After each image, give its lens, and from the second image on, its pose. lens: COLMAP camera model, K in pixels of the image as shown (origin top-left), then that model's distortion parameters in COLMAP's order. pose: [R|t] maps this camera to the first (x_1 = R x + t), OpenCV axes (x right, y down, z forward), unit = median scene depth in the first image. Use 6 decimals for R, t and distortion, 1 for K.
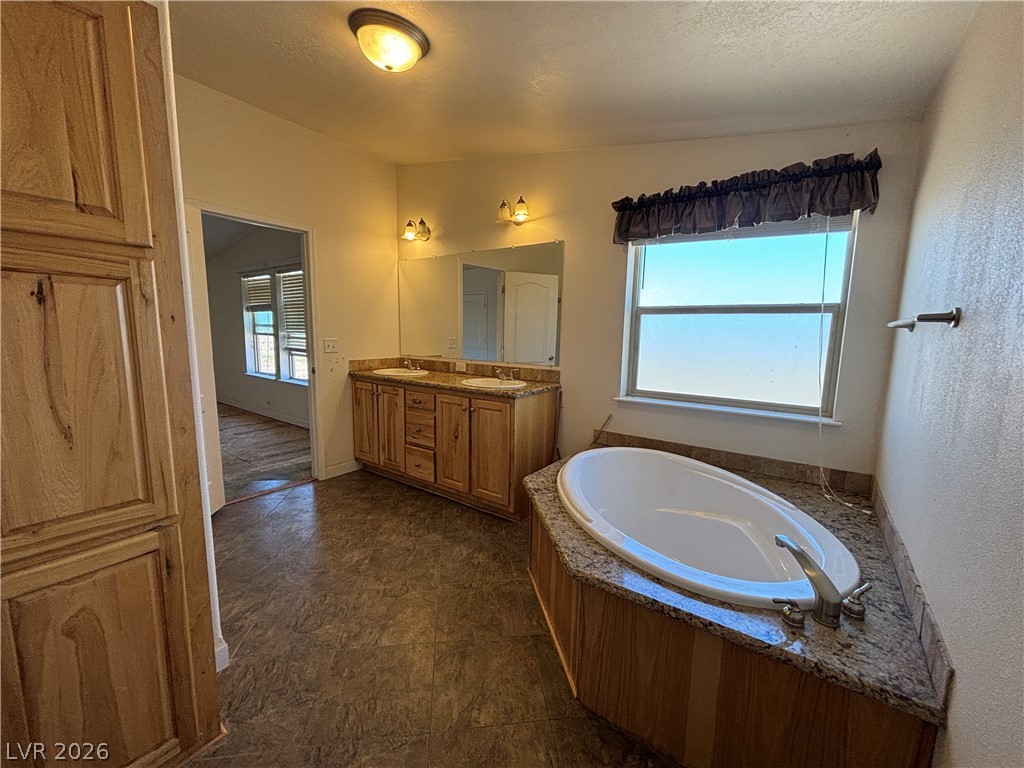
lens RADIAL K [[412.1, 0, 514.4], [0, 412.1, 385.7], [0, 0, 1]] dist [0.000173, 0.000689]
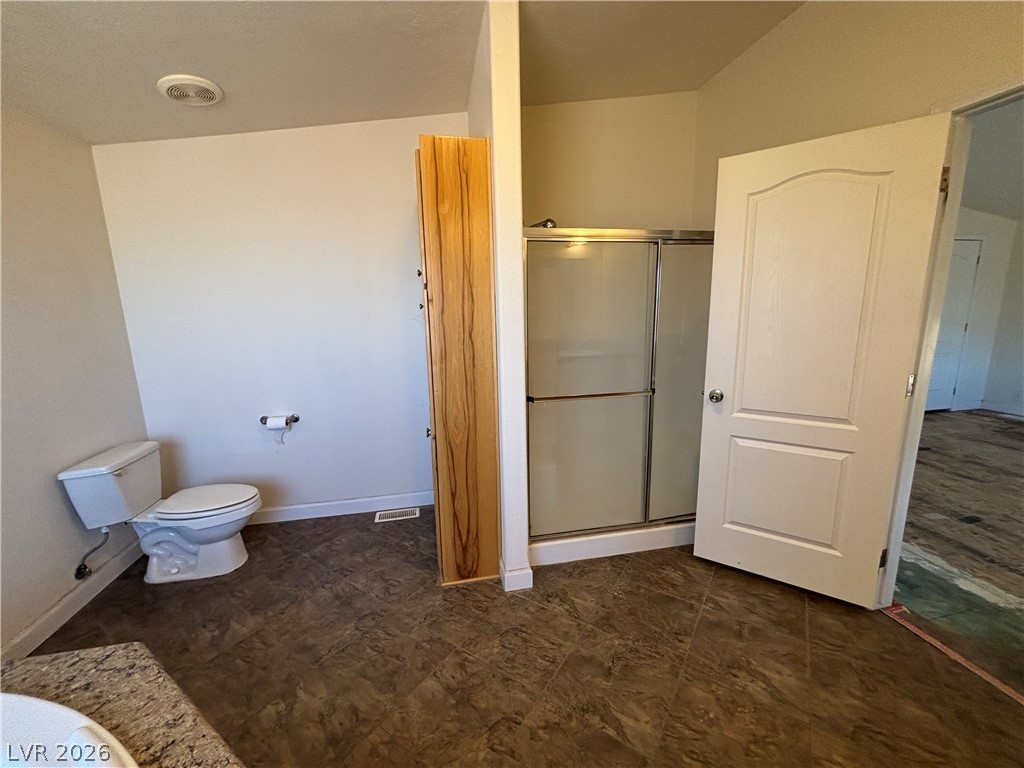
lens RADIAL K [[412.1, 0, 507.6], [0, 412.1, 385.9], [0, 0, 1]] dist [0.000173, 0.000689]
pose [[-0.682636, 0.132536, -0.718639, 0.039655], [-0.090057, 0.960661, 0.262717, -0.077016], [0.725188, 0.244058, -0.643846, 0.482903]]
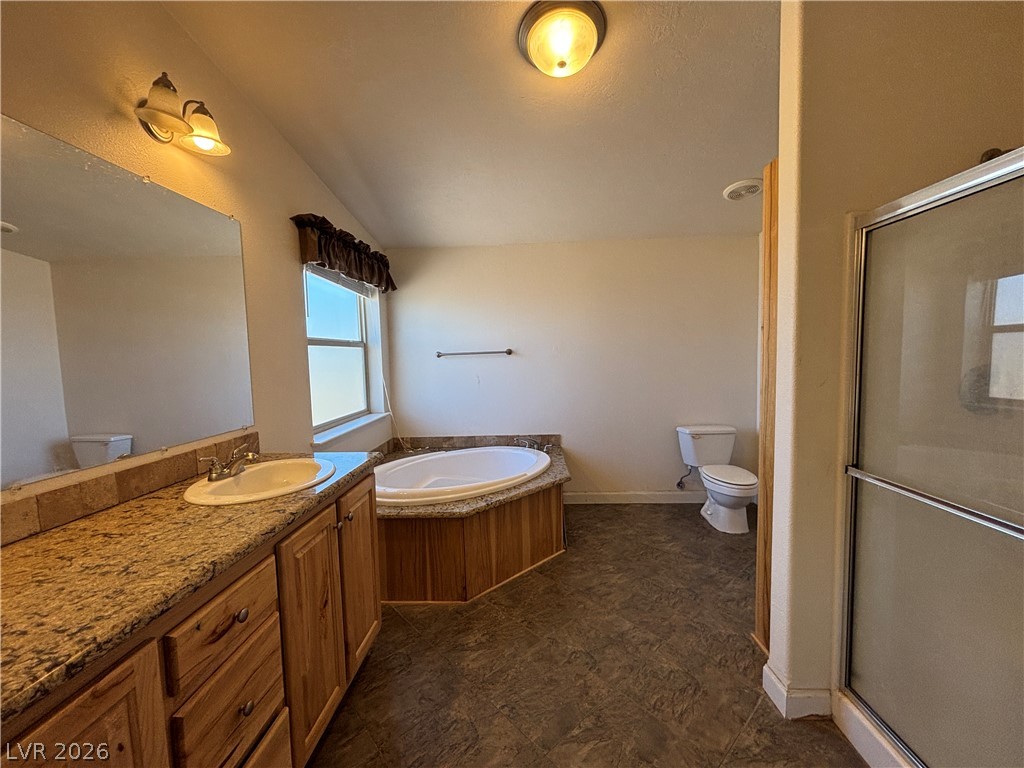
lens RADIAL K [[412.1, 0, 511.5], [0, 412.1, 385.7], [0, 0, 1]] dist [0.000173, 0.000689]
pose [[-0.543311, -0.063233, 0.837146, -0.333621], [0.131680, 0.978399, 0.159363, -0.082703], [-0.829140, 0.196819, -0.523249, 0.547342]]
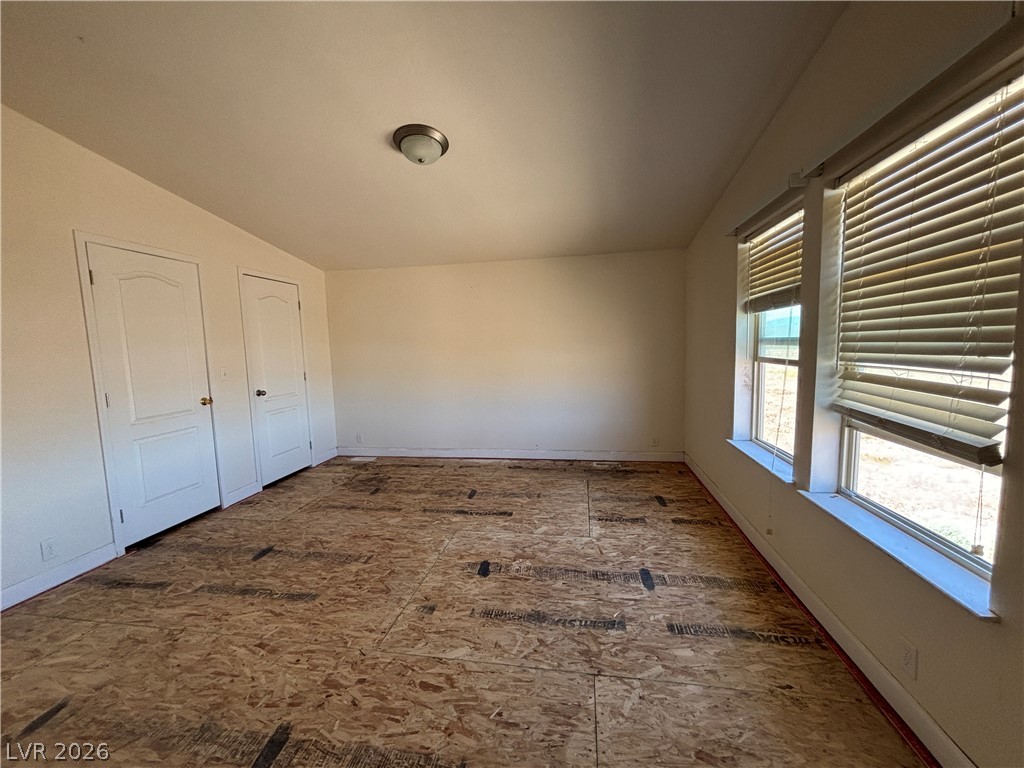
lens RADIAL K [[412.1, 0, 511.4], [0, 412.1, 381.8], [0, 0, 1]] dist [0.000173, 0.000689]
pose [[0.432510, 0.052826, -0.900080, -0.360556], [-0.088984, 0.995909, 0.015692, -0.091746], [0.897227, 0.073306, 0.435442, 0.603893]]
